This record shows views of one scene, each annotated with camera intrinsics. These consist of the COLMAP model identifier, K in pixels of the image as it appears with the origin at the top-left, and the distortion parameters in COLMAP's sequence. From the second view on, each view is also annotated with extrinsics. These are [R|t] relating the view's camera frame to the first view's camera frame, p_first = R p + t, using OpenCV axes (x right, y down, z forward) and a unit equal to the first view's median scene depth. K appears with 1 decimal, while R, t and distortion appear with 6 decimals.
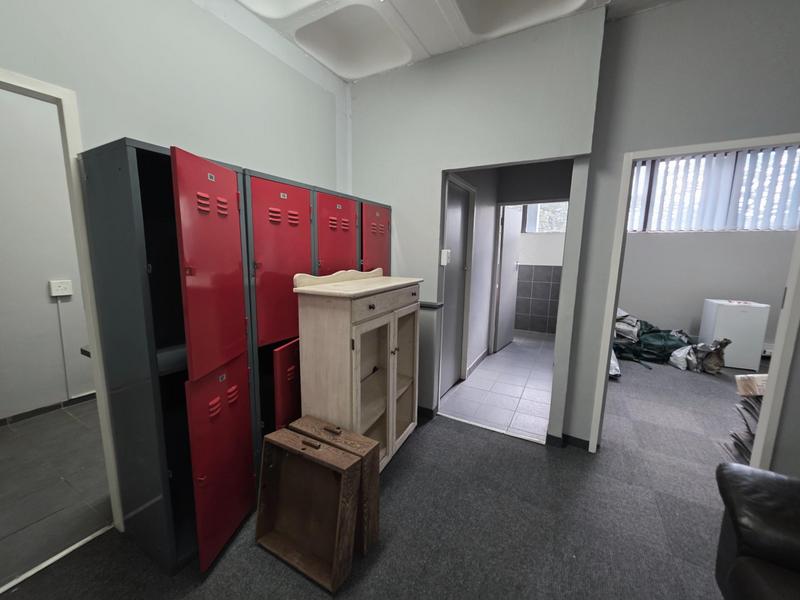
lens RADIAL K [[320.1, 0, 398.6], [0, 320.1, 300.4], [0, 0, 1]] dist [-0.000187, 0.000406]
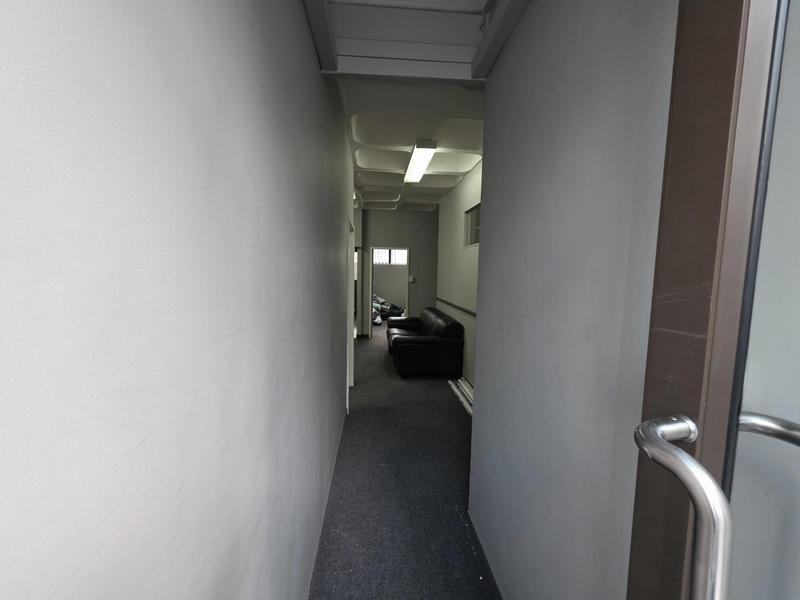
lens RADIAL K [[320.1, 0, 398.6], [0, 320.1, 300.4], [0, 0, 1]] dist [-0.000187, 0.000406]
pose [[0.831689, -0.056677, 0.552341, -0.498229], [0.087788, 0.995687, -0.030016, 0.126538], [-0.548258, 0.073453, 0.833078, -1.025184]]
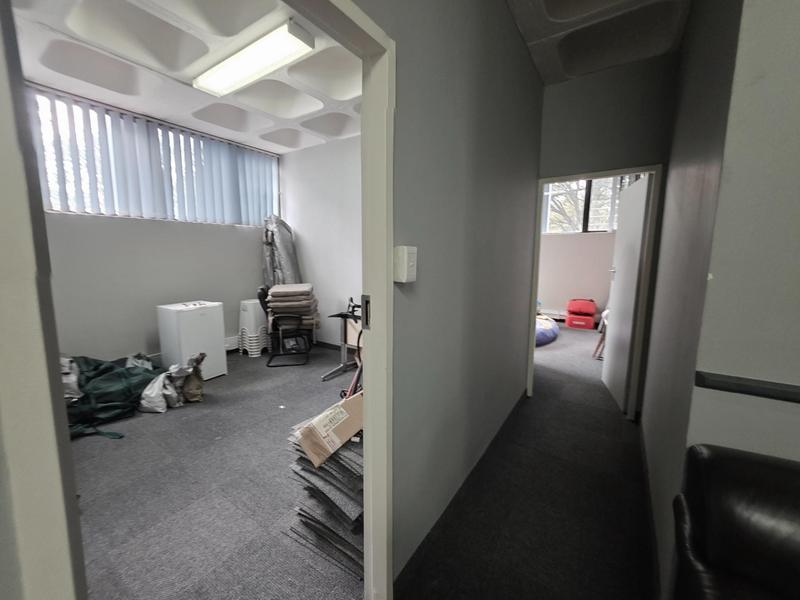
lens RADIAL K [[322.6, 0, 383.7], [0, 322.6, 294.7], [0, 0, 1]] dist [0.000675, 0.000206]
pose [[0.094735, -0.143512, 0.985104, 0.261497], [0.152375, 0.979984, 0.128113, -0.050203], [-0.983772, 0.137968, 0.114707, 0.390469]]
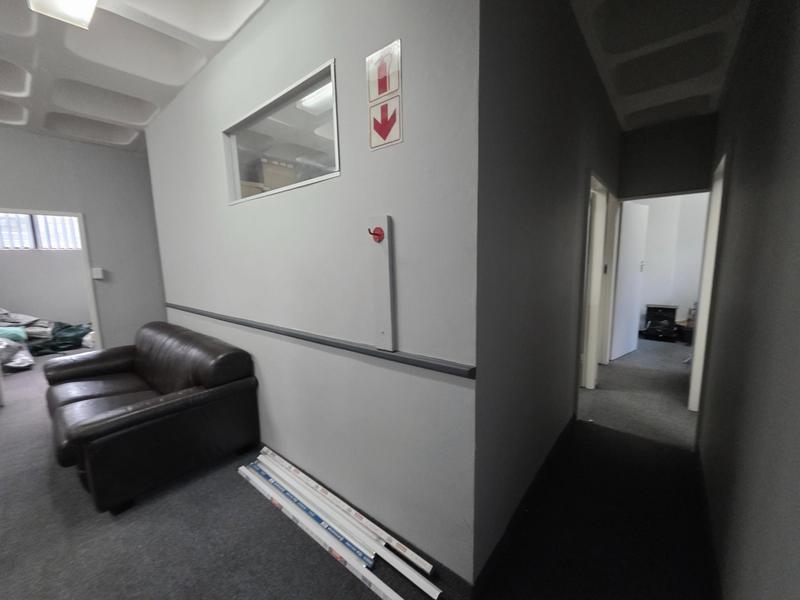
lens RADIAL K [[323.6, 0, 401.1], [0, 323.6, 308.2], [0, 0, 1]] dist [-0.000414, 0.000299]
pose [[0.182696, -0.164412, 0.969325, -0.213913], [0.172810, 0.975939, 0.132963, 0.087253], [-0.967863, 0.143217, 0.206713, -0.616602]]
